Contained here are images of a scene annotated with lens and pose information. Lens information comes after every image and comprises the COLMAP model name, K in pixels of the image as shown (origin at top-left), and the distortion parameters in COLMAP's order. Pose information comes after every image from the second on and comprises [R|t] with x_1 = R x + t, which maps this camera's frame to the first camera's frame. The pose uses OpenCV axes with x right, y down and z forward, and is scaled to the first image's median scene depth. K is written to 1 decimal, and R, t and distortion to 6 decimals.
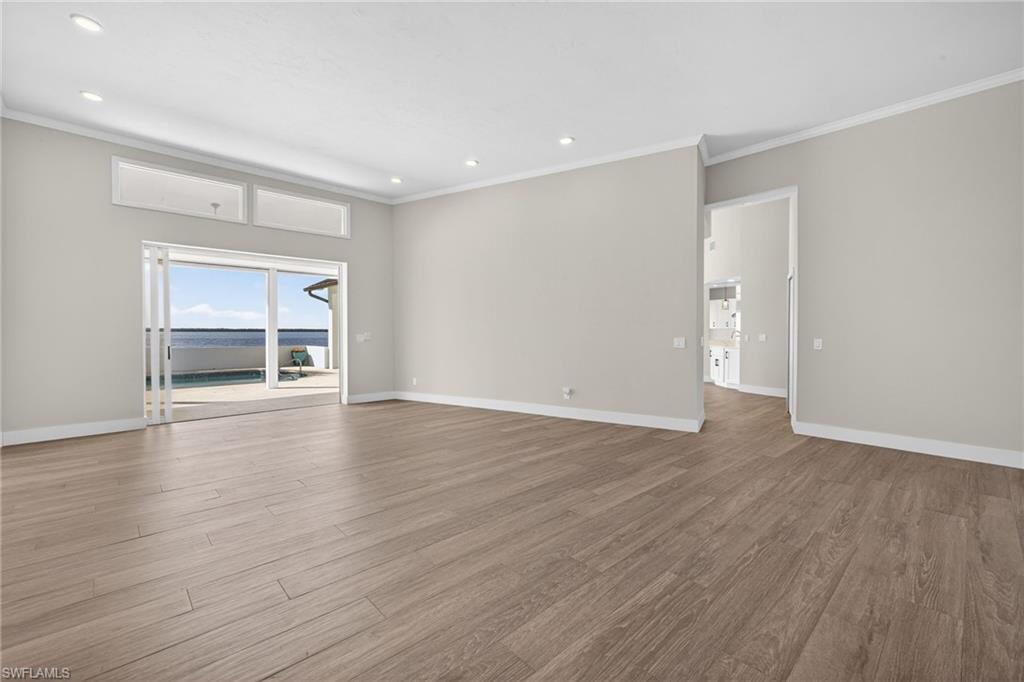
lens RADIAL K [[423.3, 0, 501.2], [0, 423.3, 341.8], [0, 0, 1]] dist [0.007210, -0.000473]
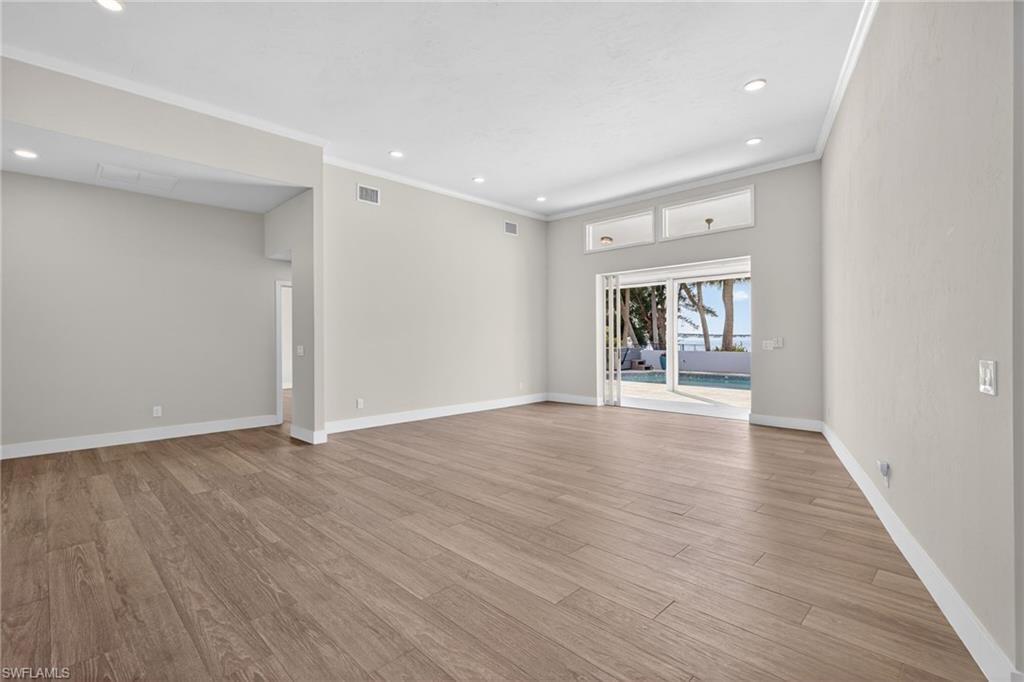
lens RADIAL K [[468.3, 0, 517.1], [0, 468.3, 338.5], [0, 0, 1]] dist [-0.003210, 0.000490]
pose [[0.061427, 0.001480, -0.998111, 1.400183], [-0.018068, 0.999837, 0.000371, -0.032266], [0.997948, 0.018011, 0.061443, 1.258132]]
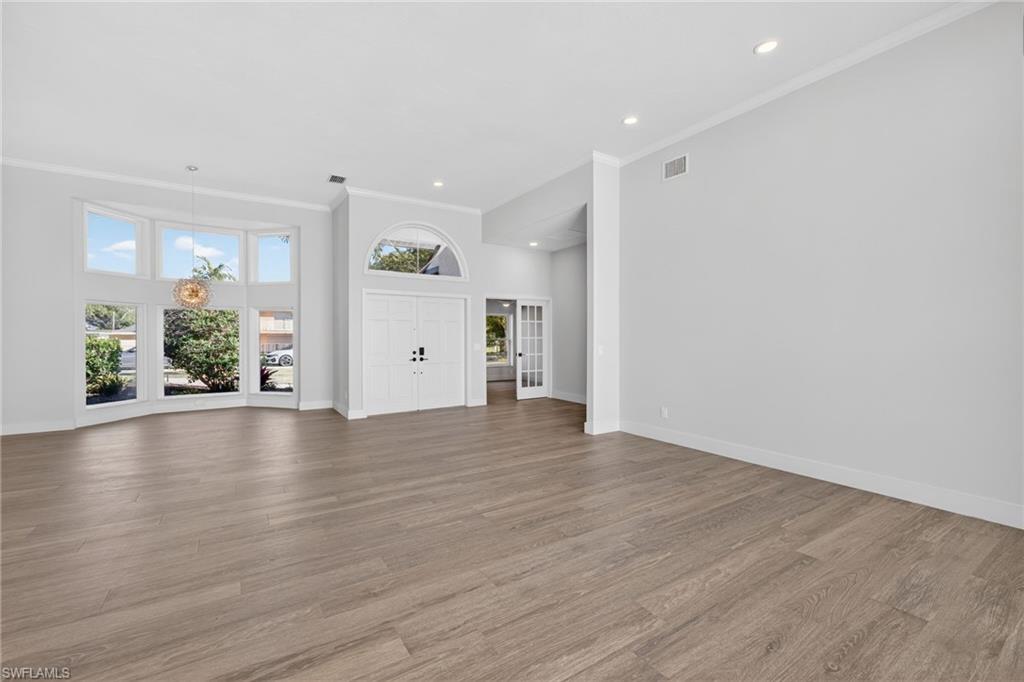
lens RADIAL K [[423.3, 0, 501.2], [0, 423.3, 341.8], [0, 0, 1]] dist [0.007210, -0.000473]
pose [[-0.987906, 0.003027, 0.155023, -0.579332], [0.006810, 0.999692, 0.023879, -0.050408], [-0.154903, 0.024646, -0.987622, 2.570092]]
